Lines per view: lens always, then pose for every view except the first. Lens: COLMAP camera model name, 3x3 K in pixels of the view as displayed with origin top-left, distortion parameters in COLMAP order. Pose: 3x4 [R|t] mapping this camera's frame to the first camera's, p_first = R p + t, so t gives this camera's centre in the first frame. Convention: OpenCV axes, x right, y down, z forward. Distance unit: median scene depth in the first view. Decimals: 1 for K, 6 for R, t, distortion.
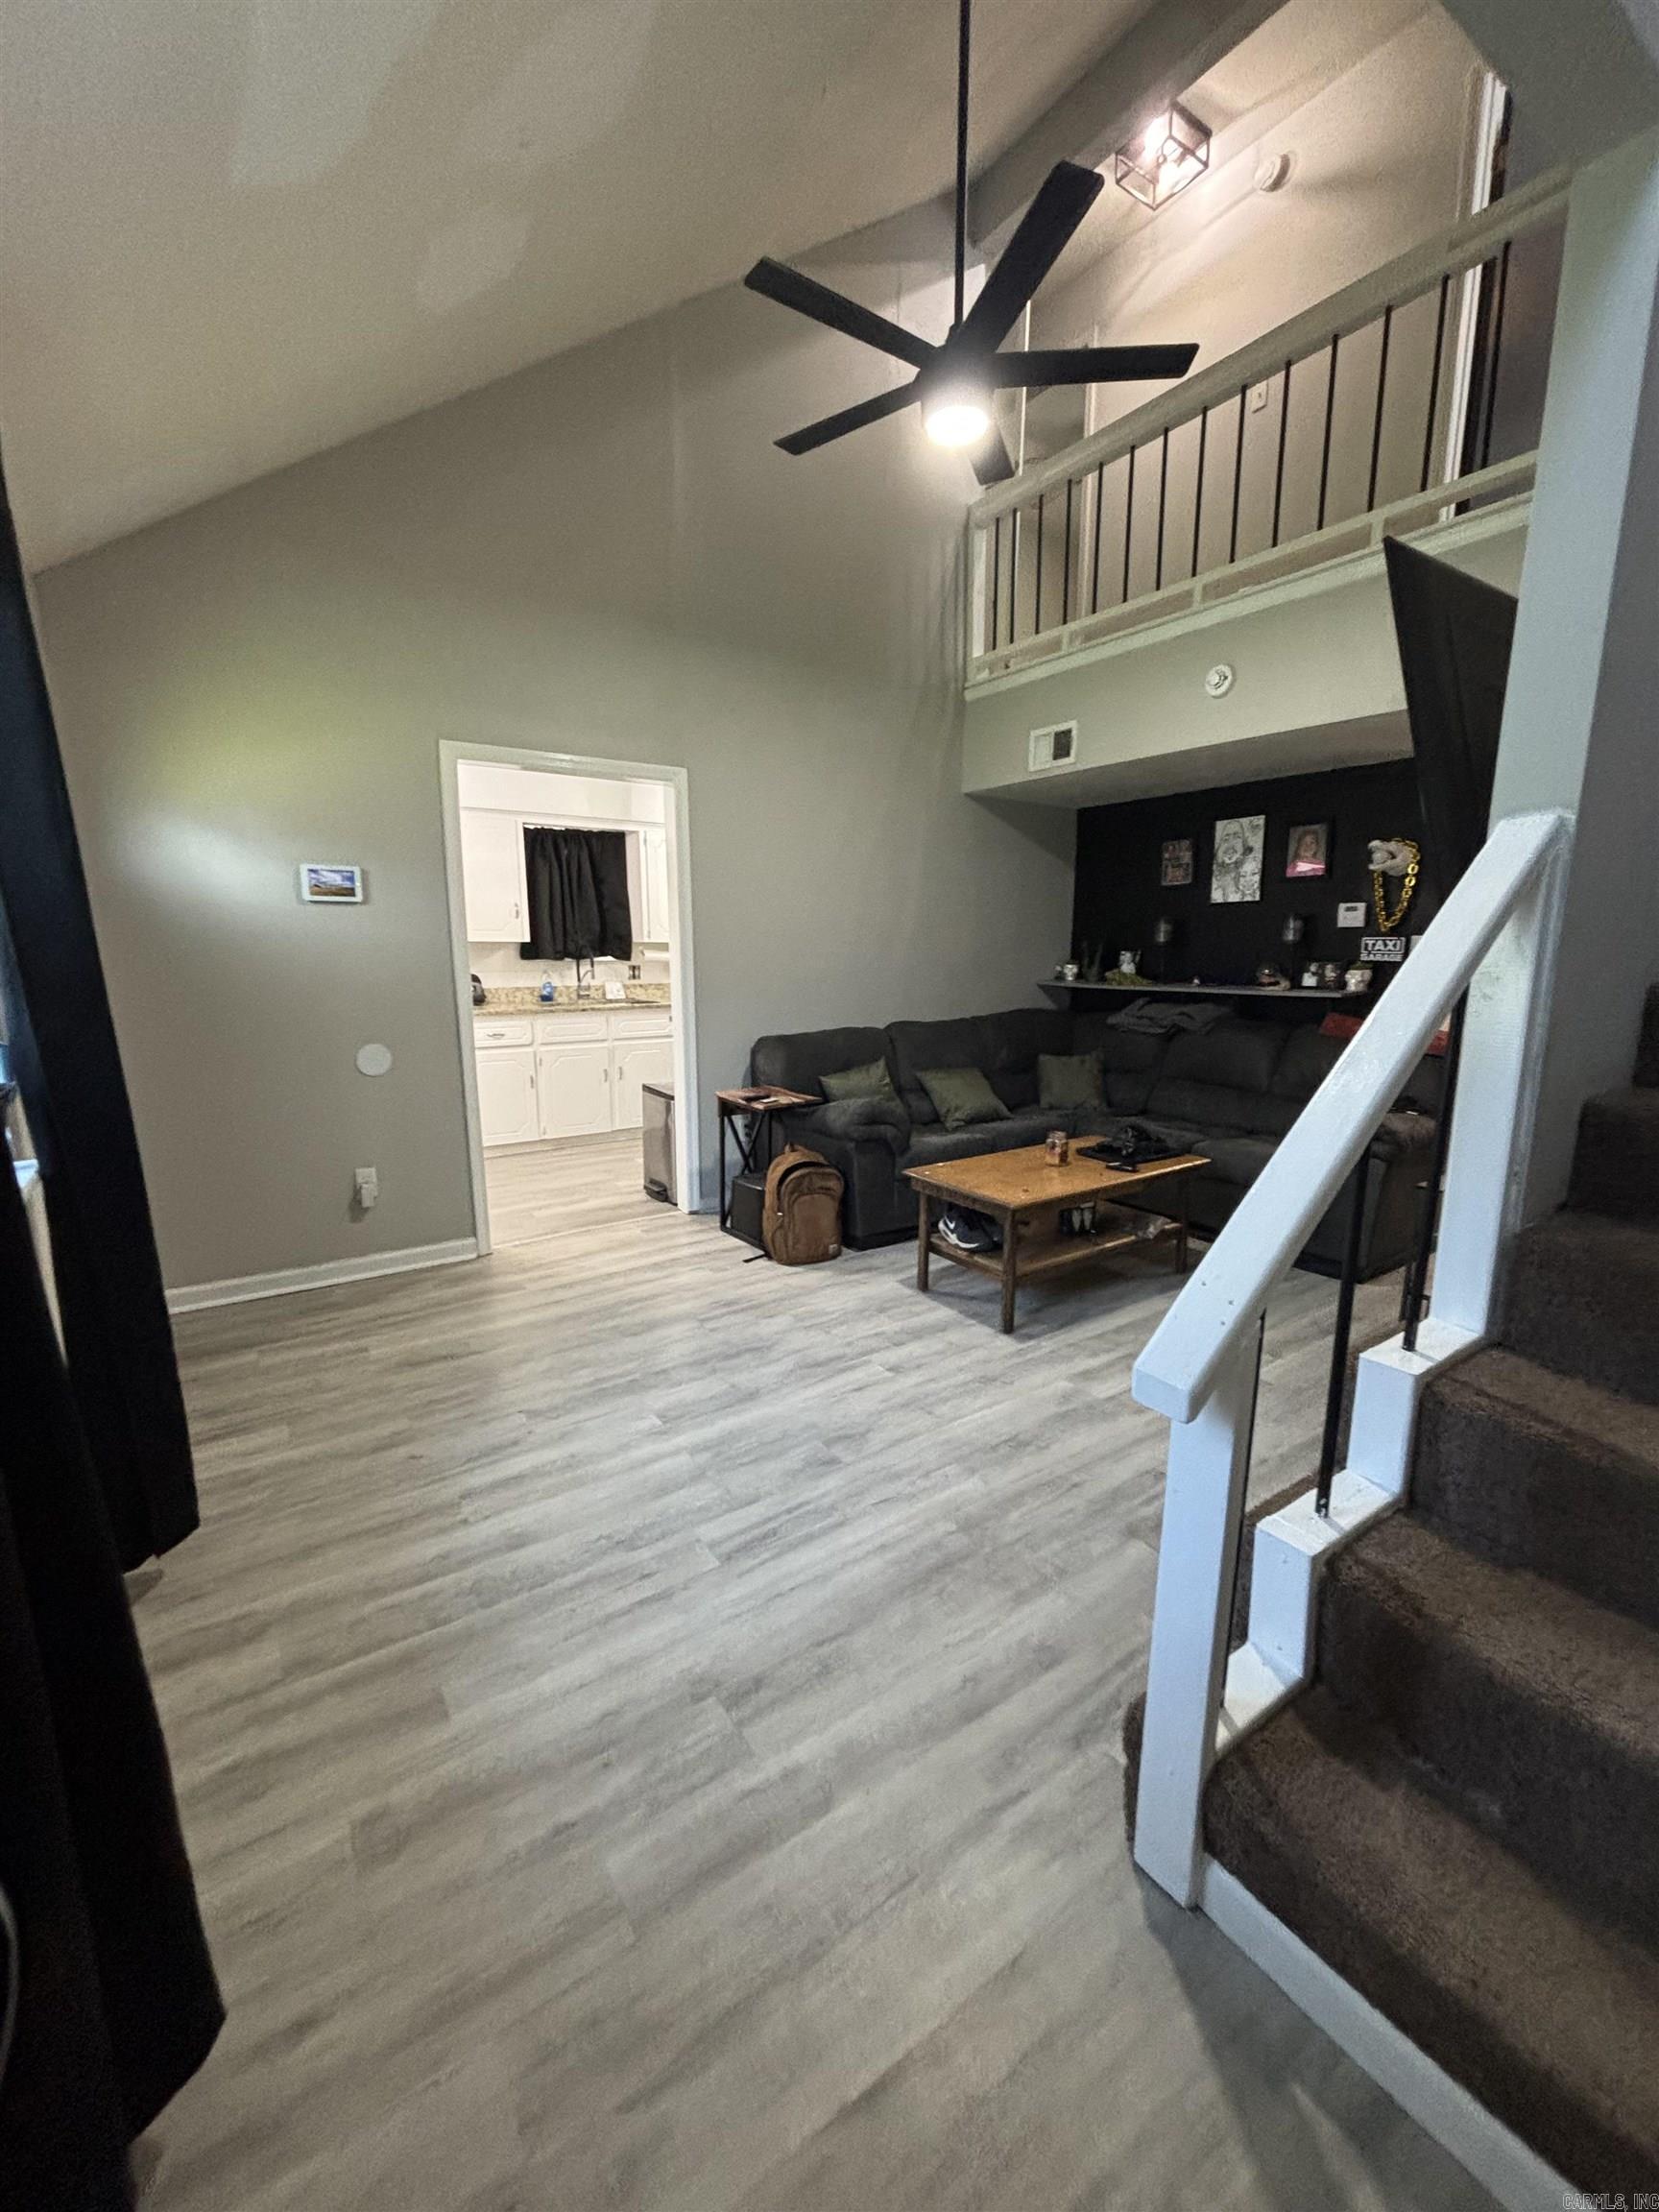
lens RADIAL K [[895.6, 0, 836.2], [0, 895.6, 1103.7], [0, 0, 1]] dist [0.000624, 0.000259]
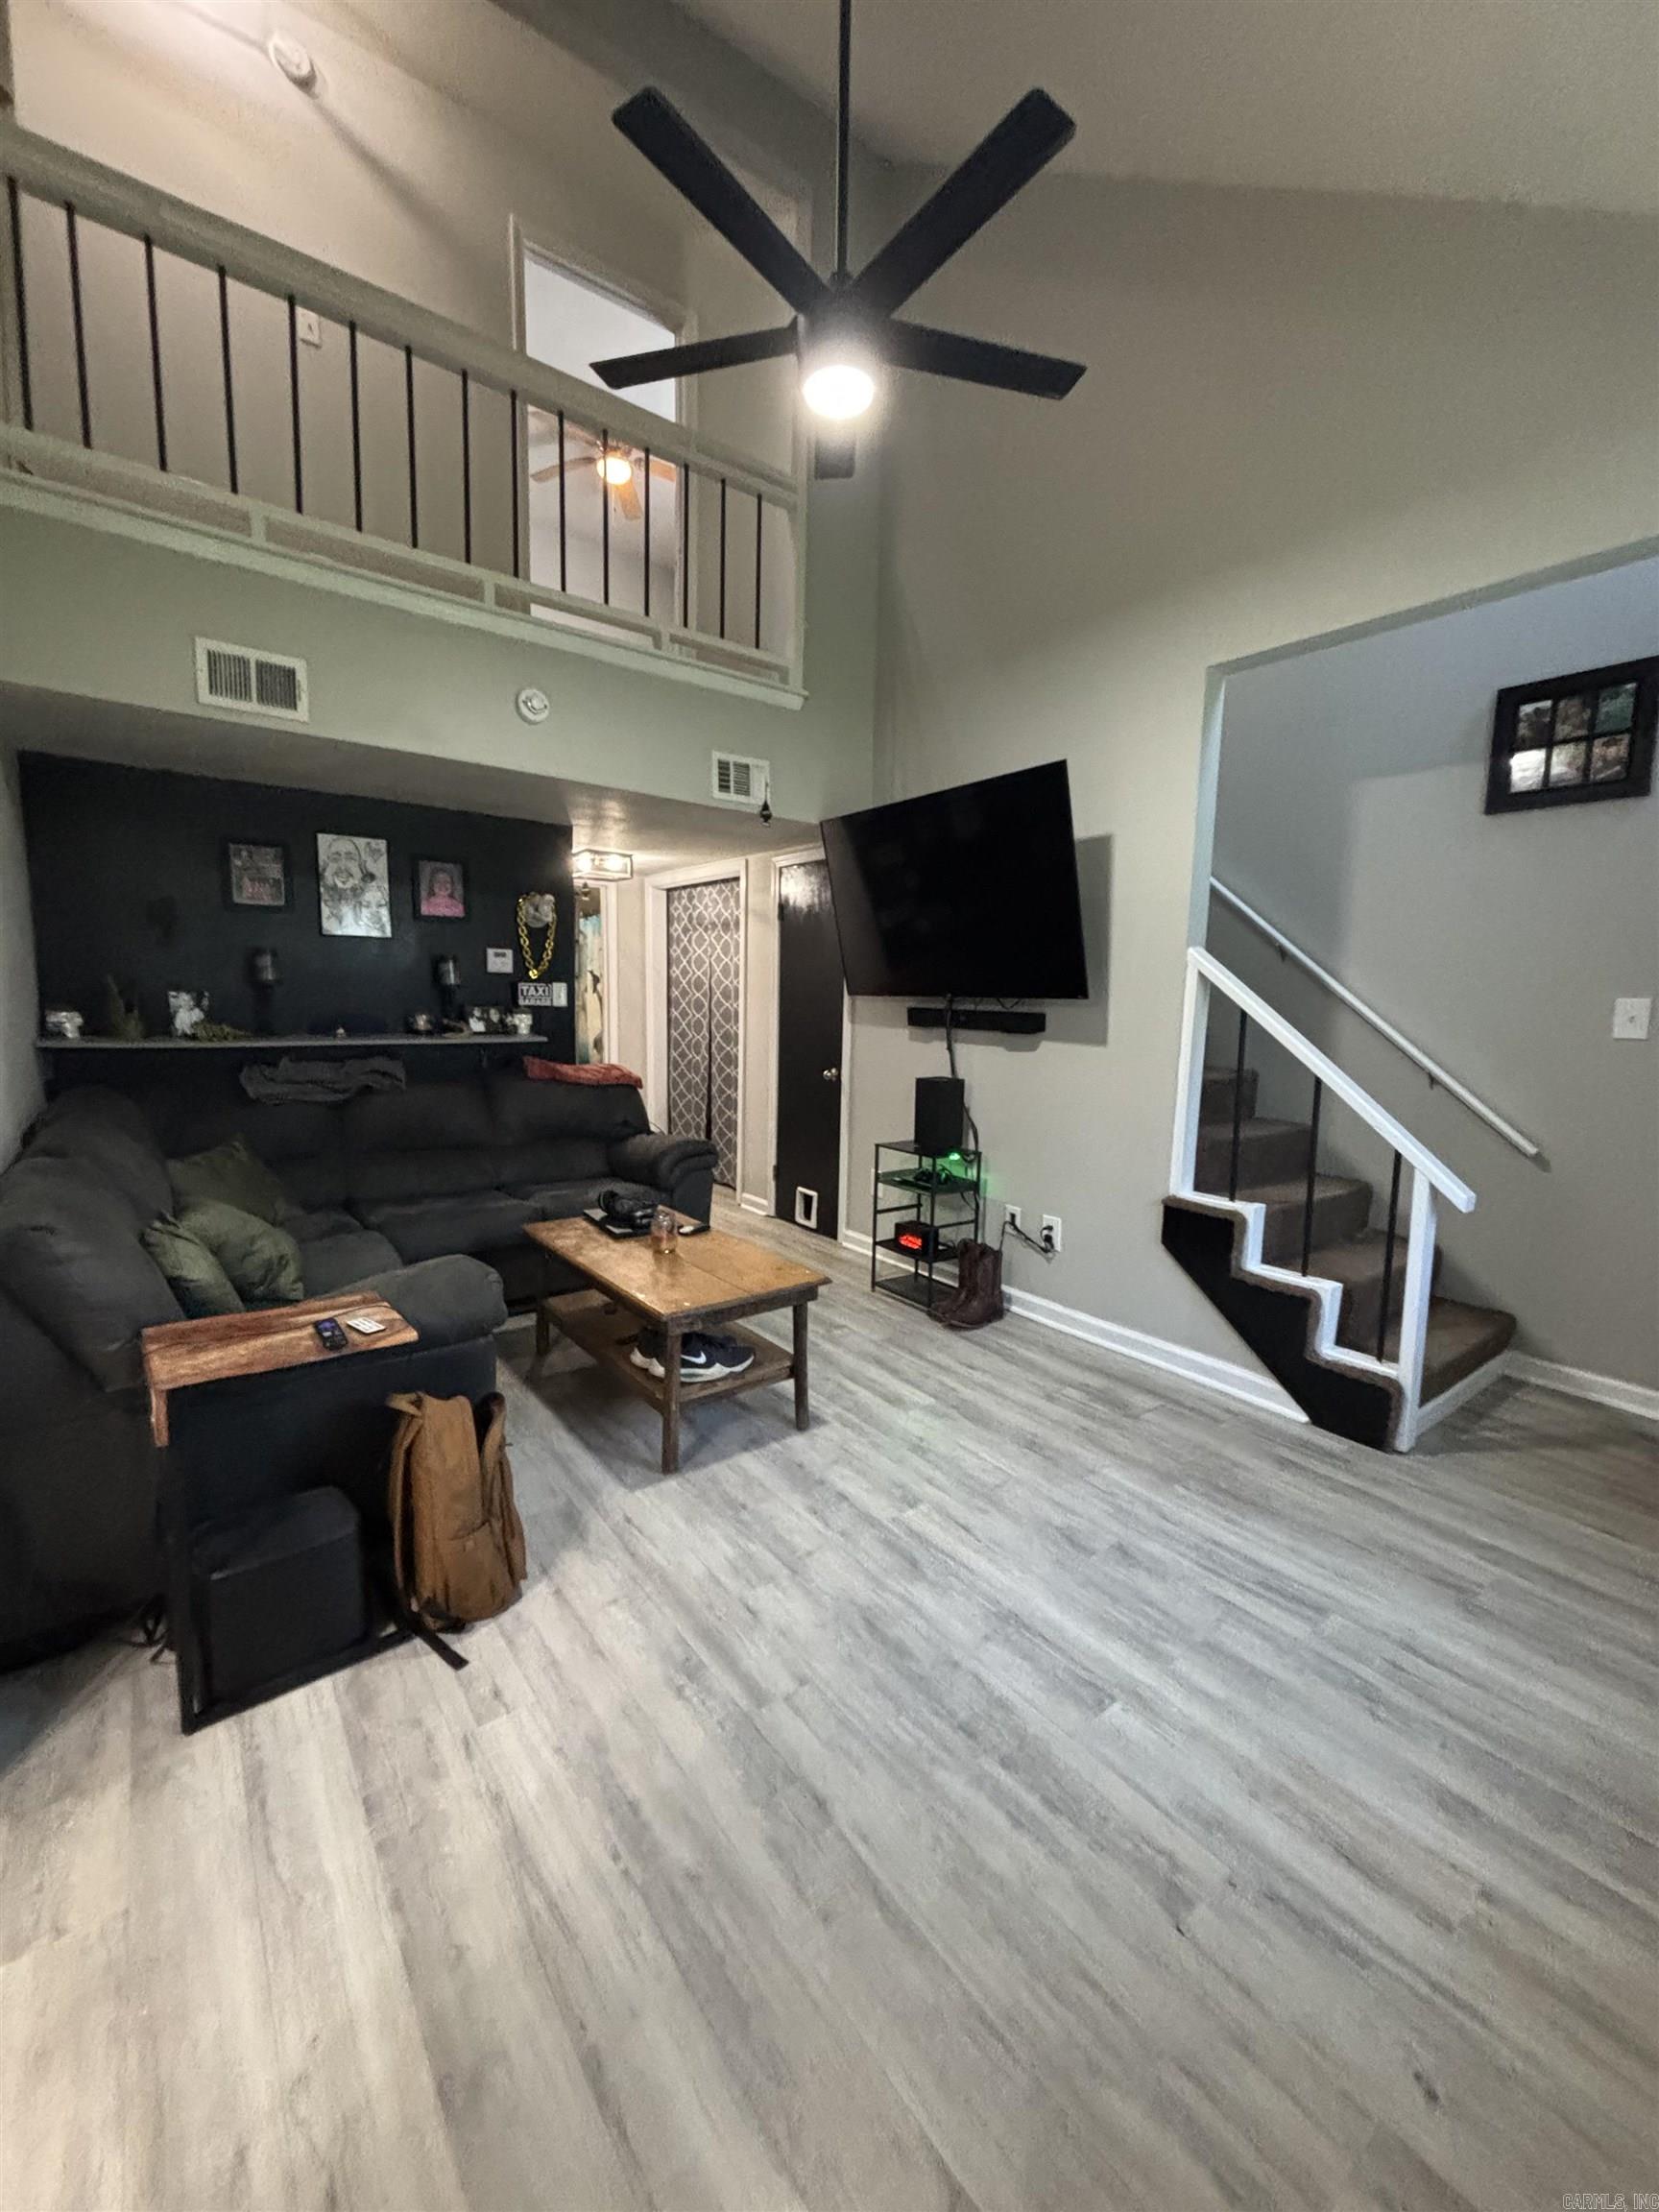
lens RADIAL K [[895.6, 0, 830.6], [0, 895.6, 1102.8], [0, 0, 1]] dist [0.000624, 0.000259]
pose [[-0.048028, -0.121250, 0.991459, -0.550511], [0.151606, 0.980220, 0.127219, -0.144941], [-0.987274, 0.156421, -0.028696, 0.794518]]
